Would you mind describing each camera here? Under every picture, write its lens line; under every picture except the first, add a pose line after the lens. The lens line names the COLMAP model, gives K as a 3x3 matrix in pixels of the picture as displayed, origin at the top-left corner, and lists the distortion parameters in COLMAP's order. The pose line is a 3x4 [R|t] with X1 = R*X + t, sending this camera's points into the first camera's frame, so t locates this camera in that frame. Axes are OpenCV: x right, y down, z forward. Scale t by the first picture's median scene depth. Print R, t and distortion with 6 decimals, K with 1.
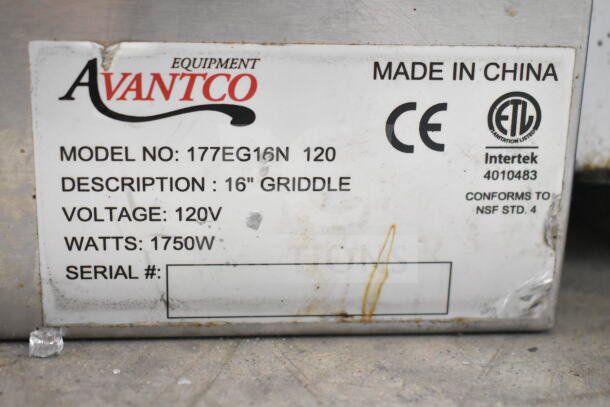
lens RADIAL K [[999.7, 0, 305.0], [0, 999.7, 203.5], [0, 0, 1]] dist [0.011504, 0.000000]
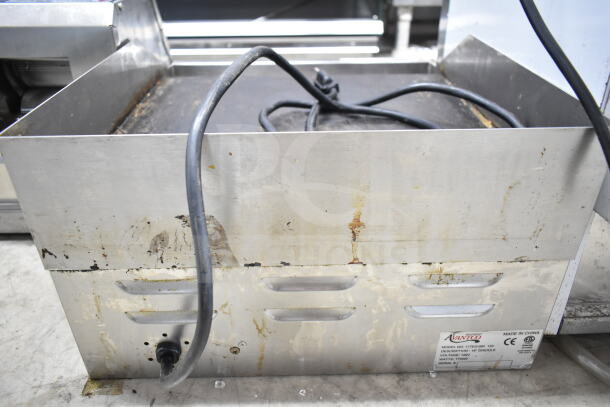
lens RADIAL K [[474.5, 0, 305.0], [0, 474.5, 203.6], [0, 0, 1]] dist [0.000472, -0.000112]
pose [[0.997704, 0.005936, -0.067465, -0.783649], [0.010302, 0.971258, 0.237807, -1.361296], [0.066938, -0.237956, 0.968967, -1.280112]]
